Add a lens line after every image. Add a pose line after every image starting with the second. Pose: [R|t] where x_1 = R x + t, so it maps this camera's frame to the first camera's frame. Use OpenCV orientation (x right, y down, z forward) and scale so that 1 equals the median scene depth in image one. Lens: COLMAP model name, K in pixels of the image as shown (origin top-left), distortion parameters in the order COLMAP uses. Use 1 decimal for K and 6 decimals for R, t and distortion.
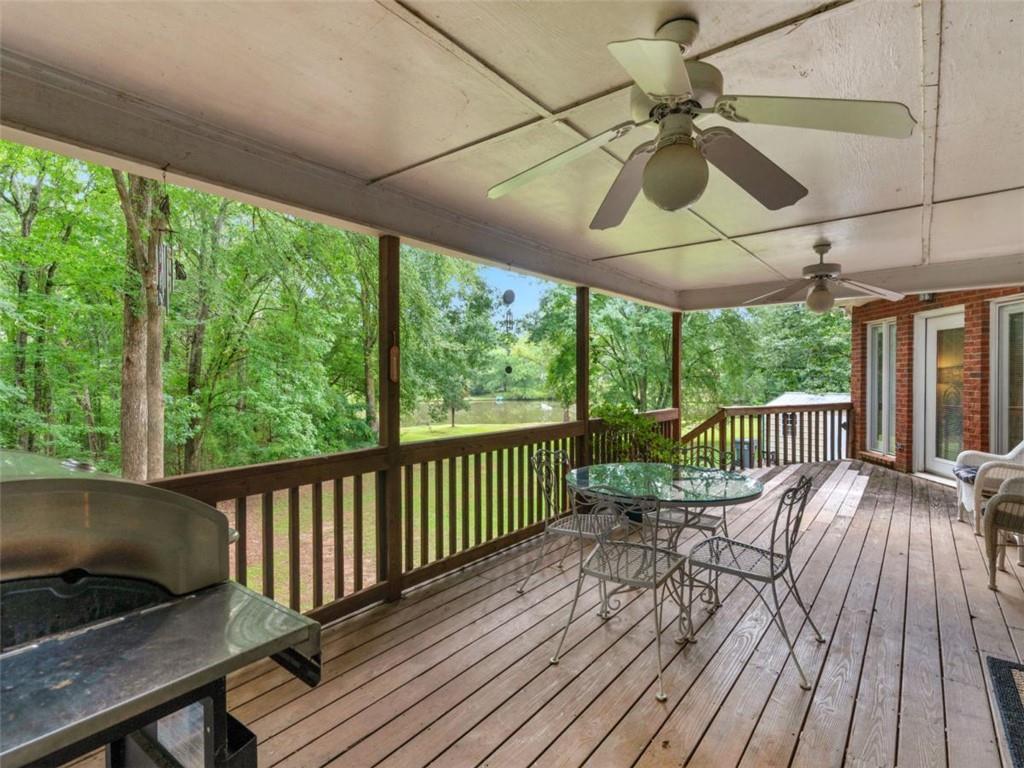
lens RADIAL K [[529.5, 0, 512.0], [0, 529.5, 380.6], [0, 0, 1]] dist [0.014183, -0.001144]
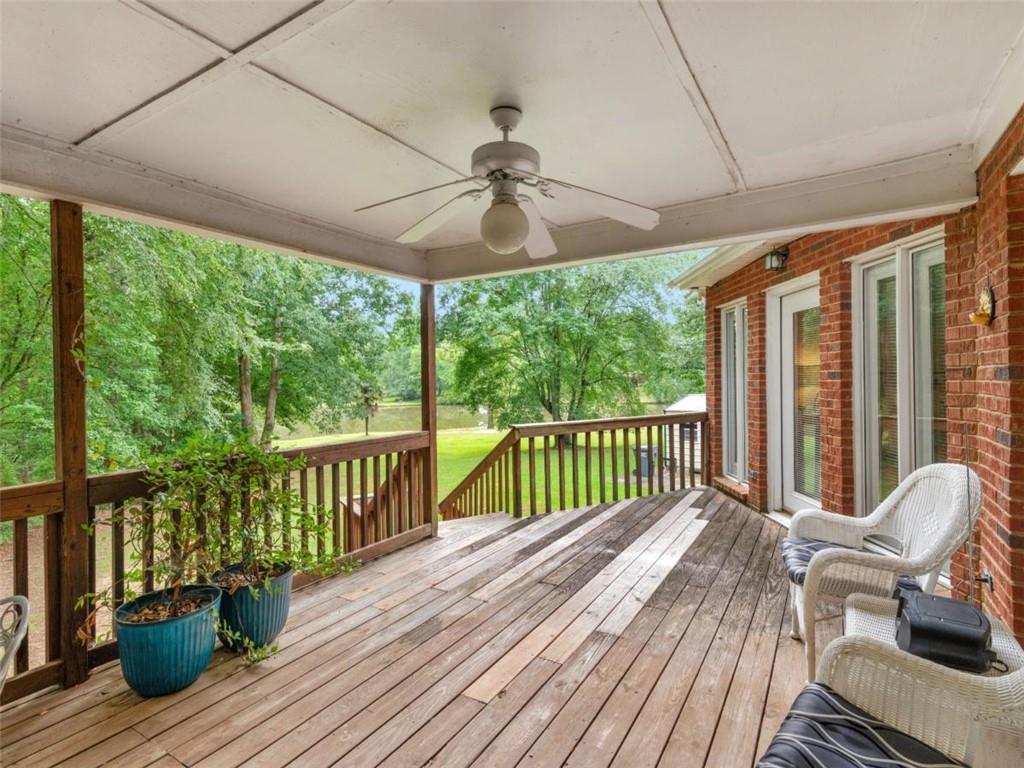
lens RADIAL K [[529.5, 0, 512.9], [0, 529.5, 381.9], [0, 0, 1]] dist [0.014183, -0.001144]
pose [[0.993721, -0.013633, 0.111053, 0.328394], [0.014027, 0.999898, -0.002771, -0.004988], [-0.111004, 0.004312, 0.993811, 0.321995]]
